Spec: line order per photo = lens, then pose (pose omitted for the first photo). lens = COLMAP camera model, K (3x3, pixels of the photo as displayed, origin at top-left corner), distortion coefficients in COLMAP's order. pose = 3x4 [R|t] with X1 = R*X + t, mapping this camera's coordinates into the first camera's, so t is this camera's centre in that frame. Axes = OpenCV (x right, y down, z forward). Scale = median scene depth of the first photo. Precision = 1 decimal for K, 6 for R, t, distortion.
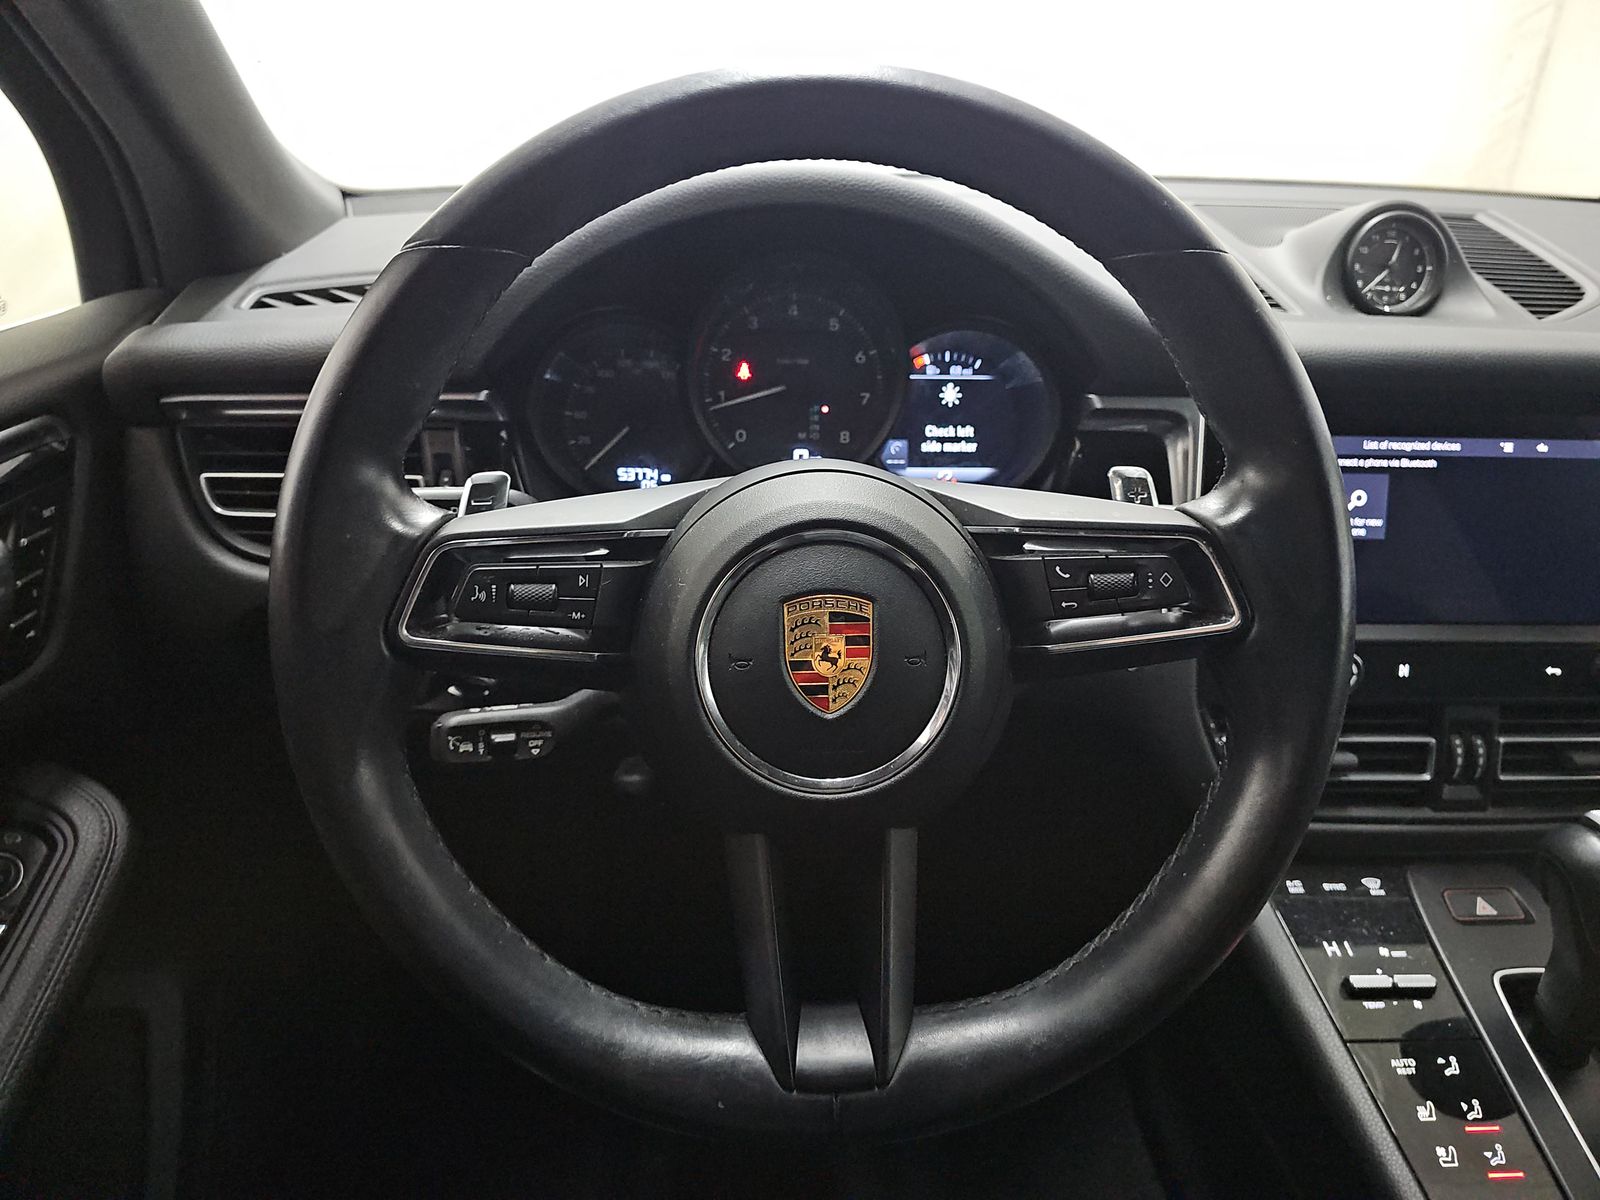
lens RADIAL K [[1070.0, 0, 838.0], [0, 1070.0, 602.7], [0, 0, 1]] dist [0.031928, -0.003419]
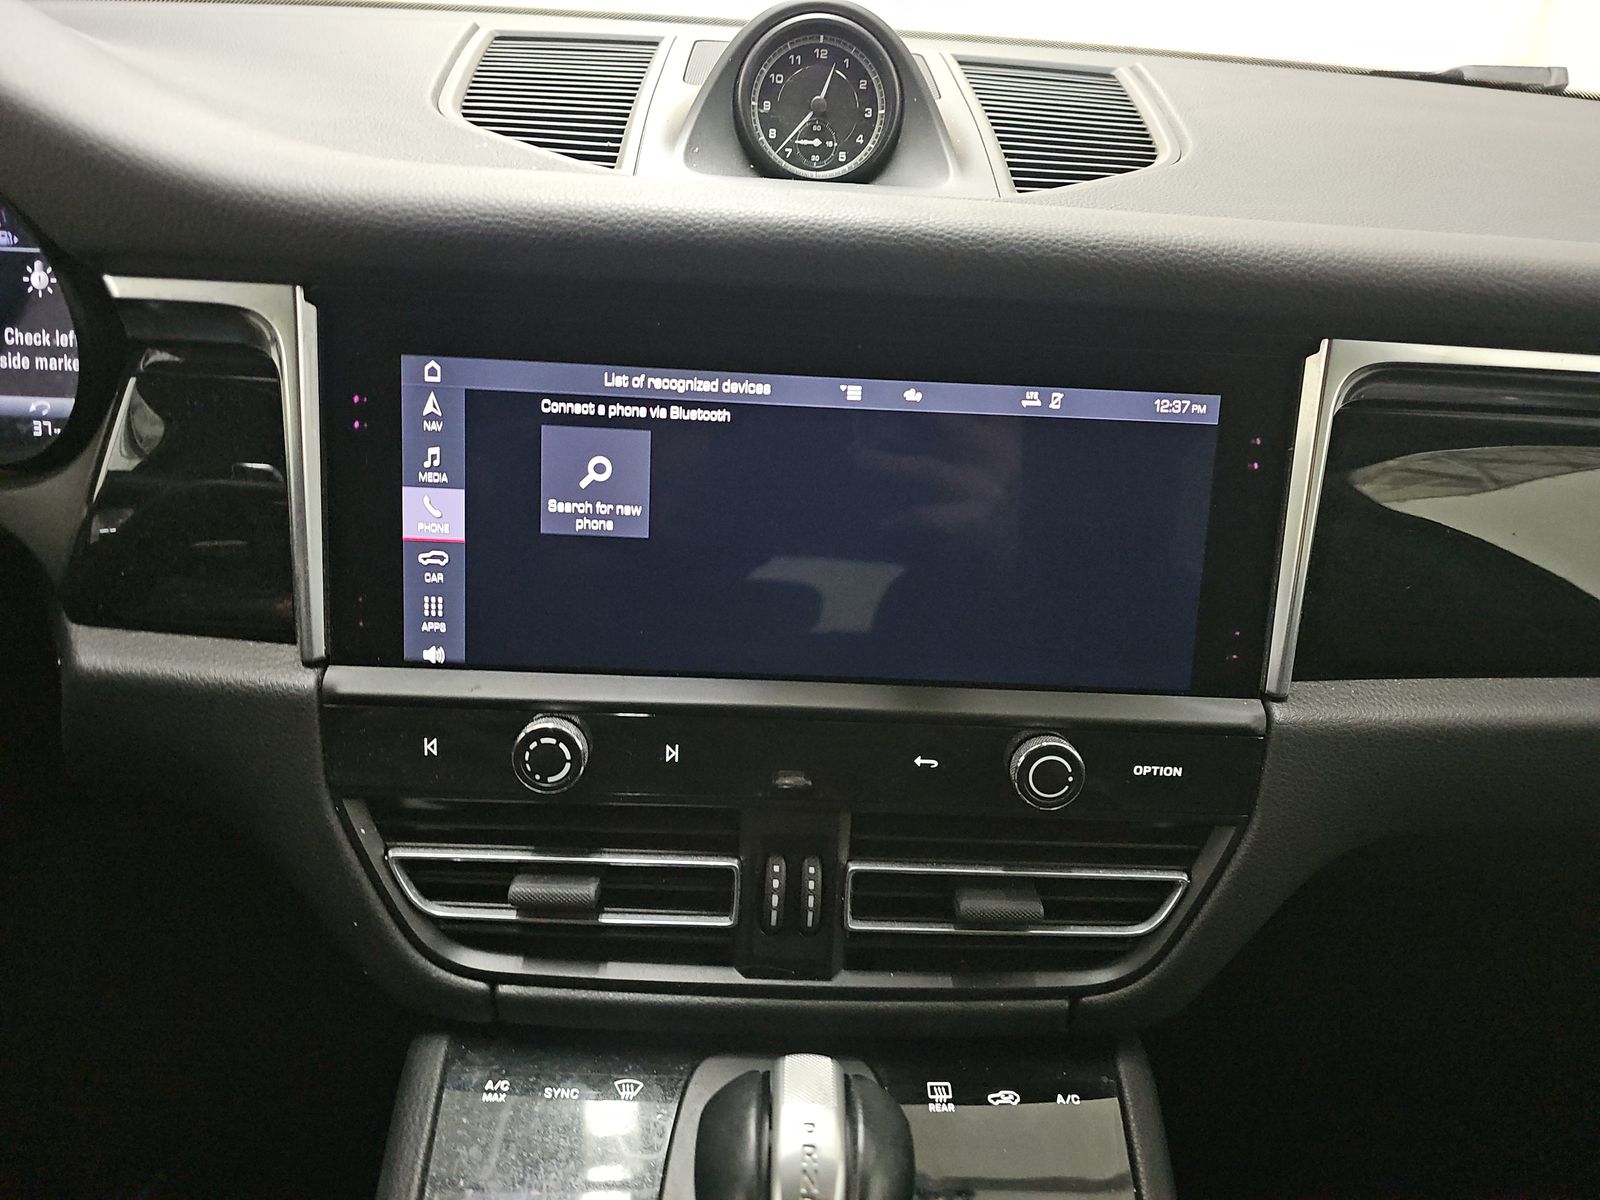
lens RADIAL K [[1070.0, 0, 838.0], [0, 1070.0, 602.7], [0, 0, 1]] dist [0.031928, -0.003419]
pose [[0.998203, 0.037995, -0.046345, 0.610849], [-0.035870, 0.998304, 0.045854, -0.051440], [0.048008, -0.044109, 0.997873, 0.381453]]
